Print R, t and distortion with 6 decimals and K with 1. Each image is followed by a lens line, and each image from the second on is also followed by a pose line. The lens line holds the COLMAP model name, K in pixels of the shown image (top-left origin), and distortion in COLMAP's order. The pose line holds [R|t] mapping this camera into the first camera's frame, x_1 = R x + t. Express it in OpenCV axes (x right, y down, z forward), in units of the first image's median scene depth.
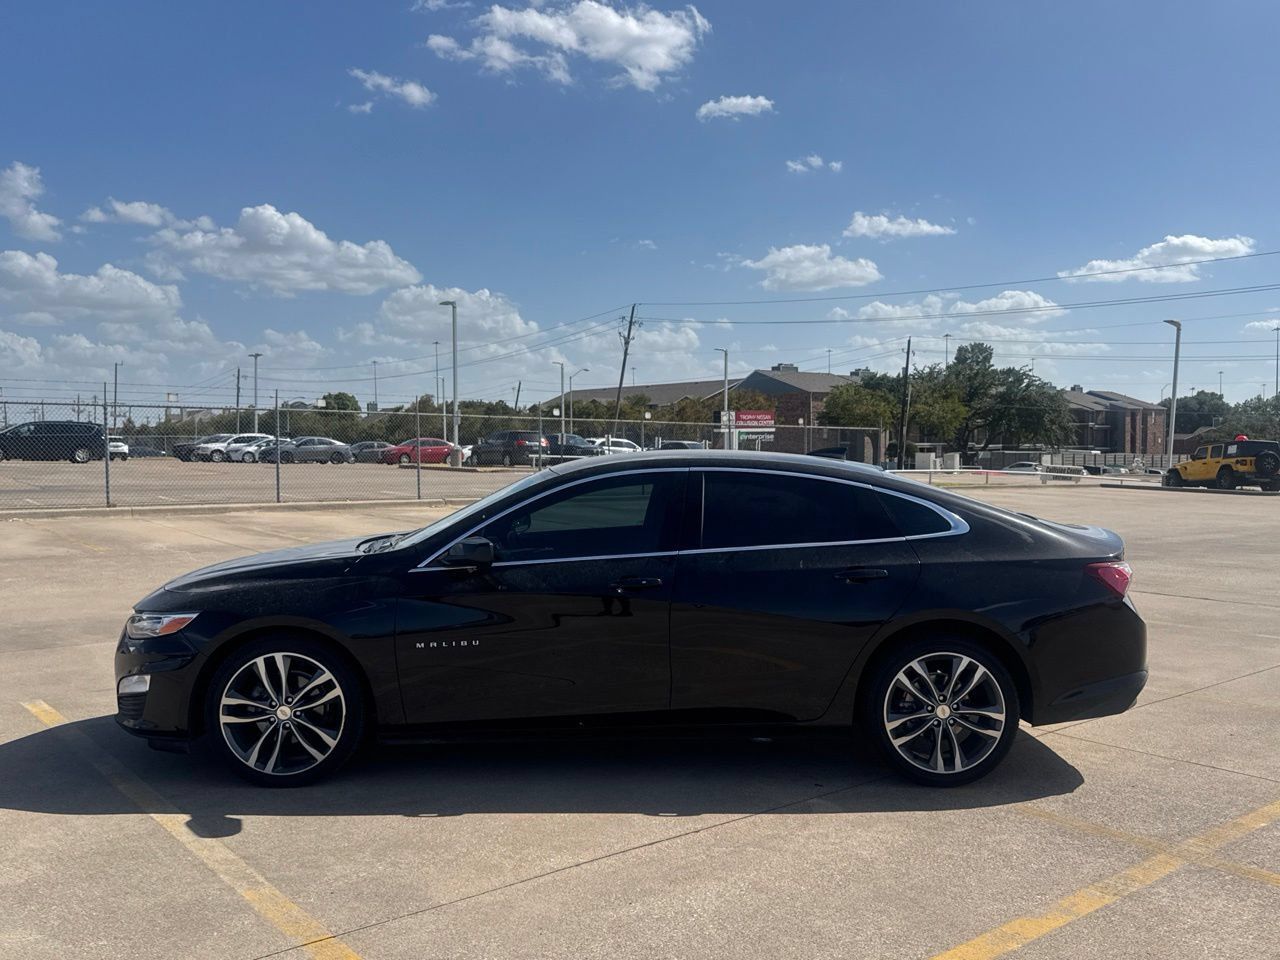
lens RADIAL K [[1087.1, 0, 641.0], [0, 1087.1, 487.4], [0, 0, 1]] dist [0.122035, -0.221888]
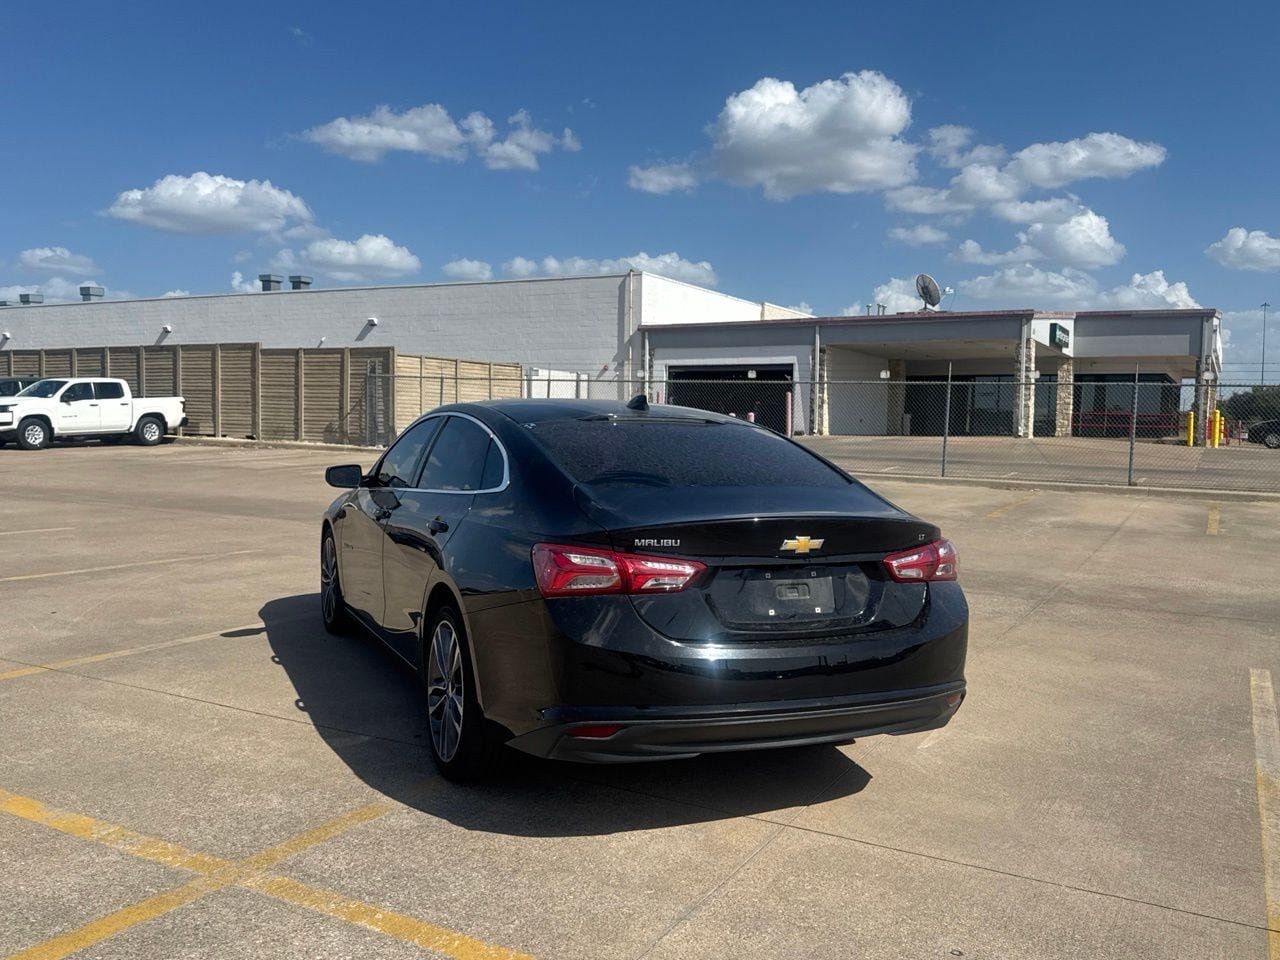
lens RADIAL K [[1087.1, 0, 634.1], [0, 1087.1, 489.9], [0, 0, 1]] dist [0.122035, -0.221888]
pose [[0.381875, 0.065478, -0.921892, 1.110100], [-0.056482, 0.997276, 0.047436, -0.002797], [0.922487, 0.033956, 0.384533, 0.792248]]
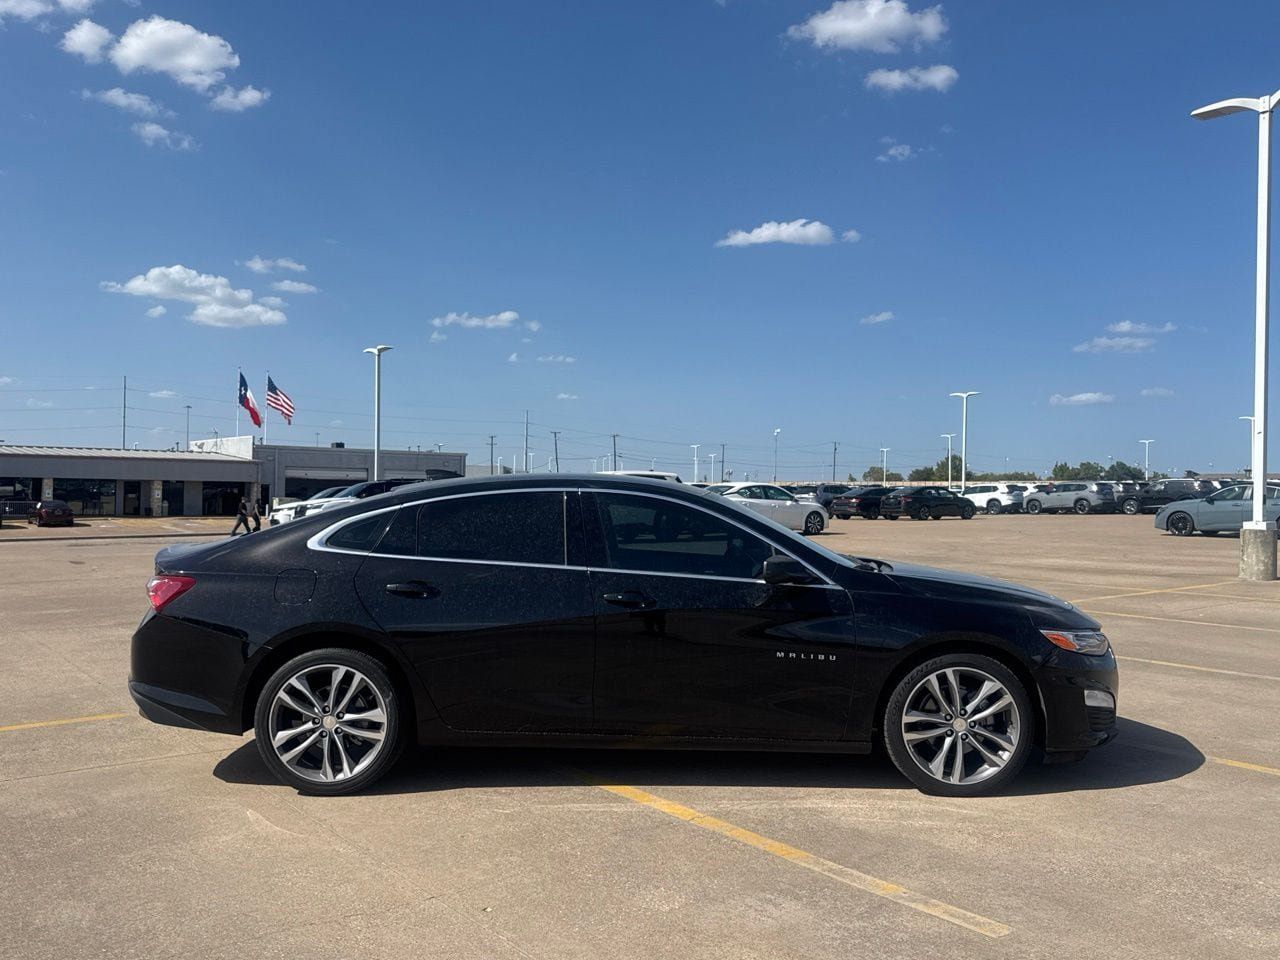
lens RADIAL K [[1087.1, 0, 652.4], [0, 1087.1, 485.9], [0, 0, 1]] dist [0.122035, -0.221888]
pose [[-0.999634, -0.009986, 0.025148, -0.062090], [-0.009136, 0.999390, 0.033710, -0.067382], [-0.025470, 0.033468, -0.999115, 2.375489]]
